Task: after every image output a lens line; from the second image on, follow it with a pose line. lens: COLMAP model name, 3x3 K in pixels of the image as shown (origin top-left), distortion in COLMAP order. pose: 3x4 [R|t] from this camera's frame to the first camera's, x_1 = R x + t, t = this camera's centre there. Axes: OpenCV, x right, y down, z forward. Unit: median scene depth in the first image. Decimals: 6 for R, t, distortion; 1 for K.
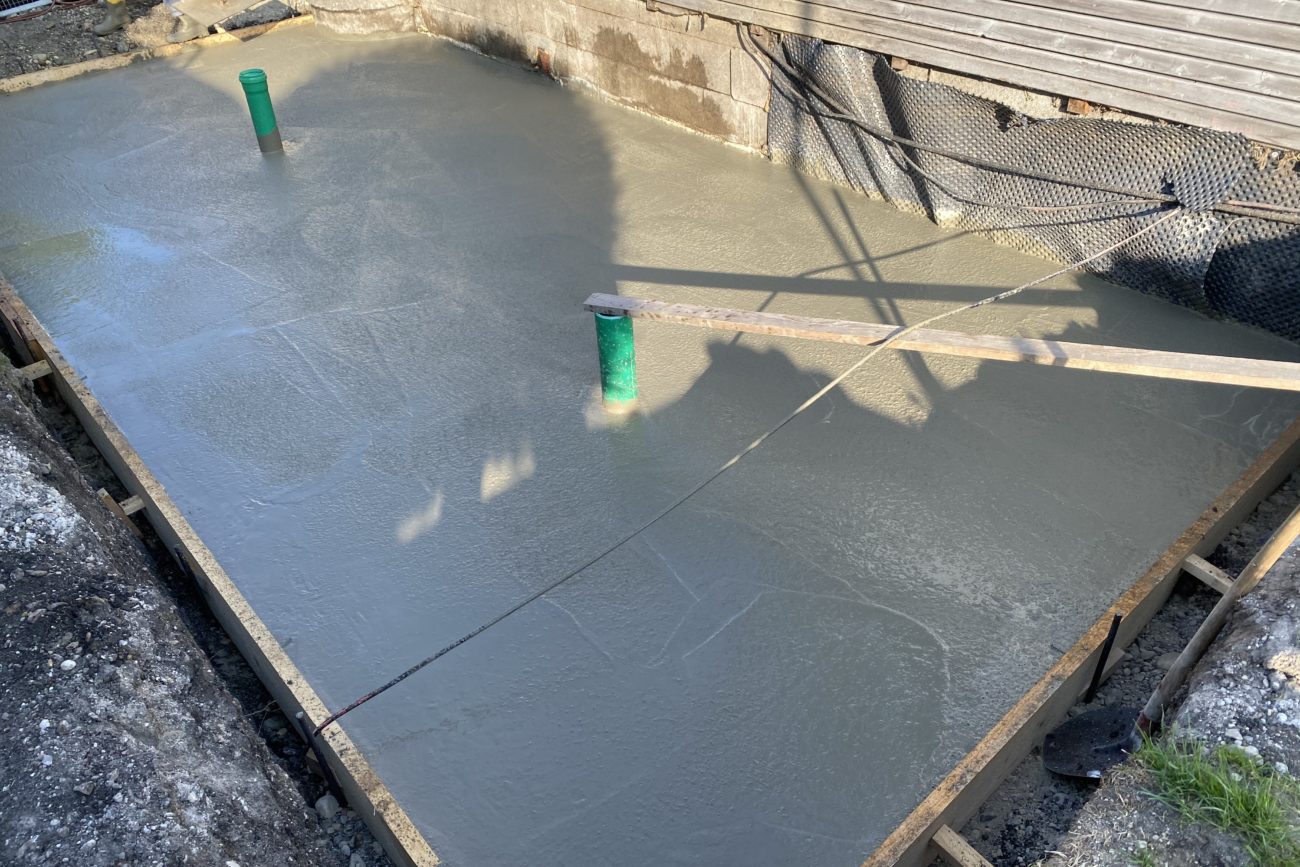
lens RADIAL K [[991.1, 0, 652.2], [0, 991.1, 434.3], [0, 0, 1]] dist [0.045413, -0.050852]
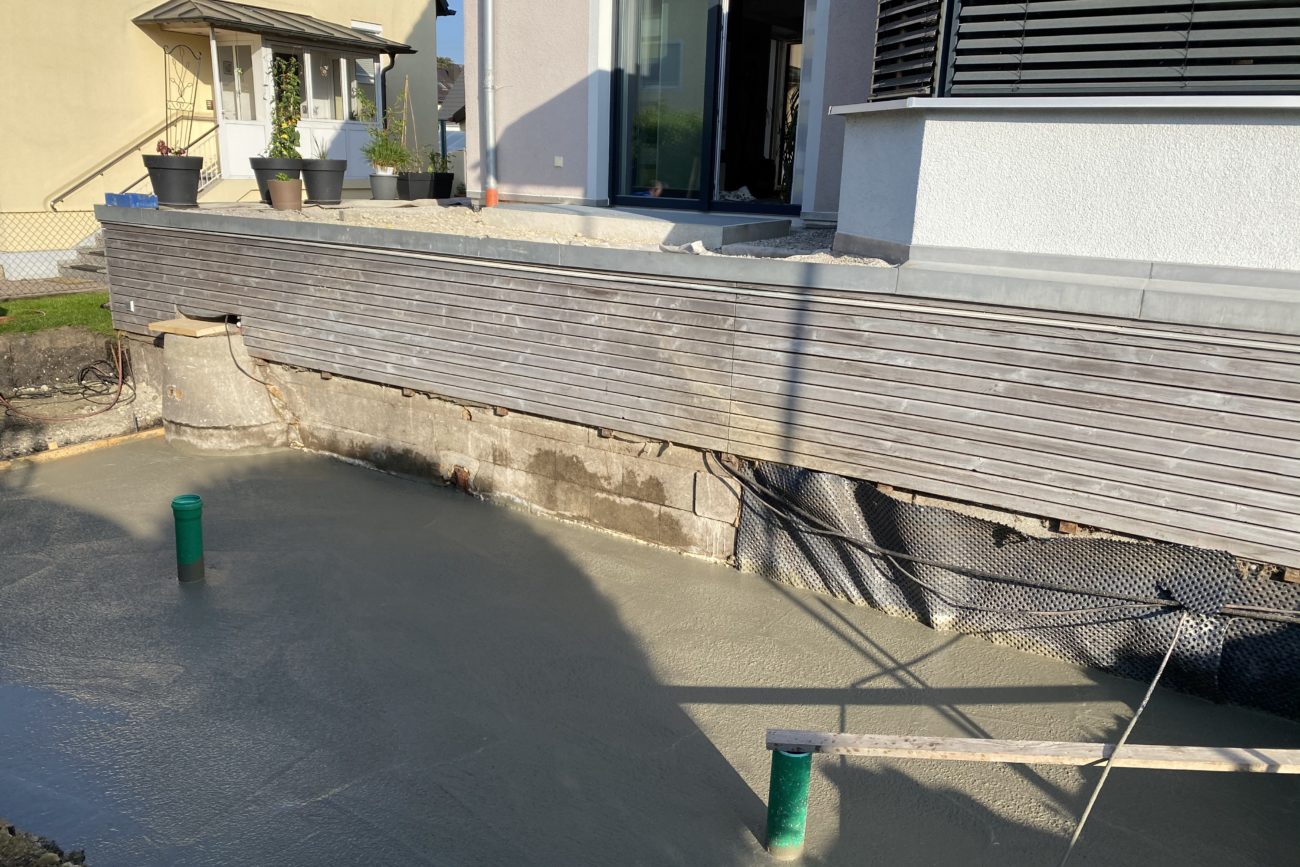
lens RADIAL K [[991.1, 0, 645.9], [0, 991.1, 427.7], [0, 0, 1]] dist [0.045413, -0.050852]
pose [[0.950290, 0.006844, 0.311291, -0.345560], [0.109121, 0.929032, -0.353544, -0.062043], [-0.291619, 0.369937, 0.882103, 0.050560]]
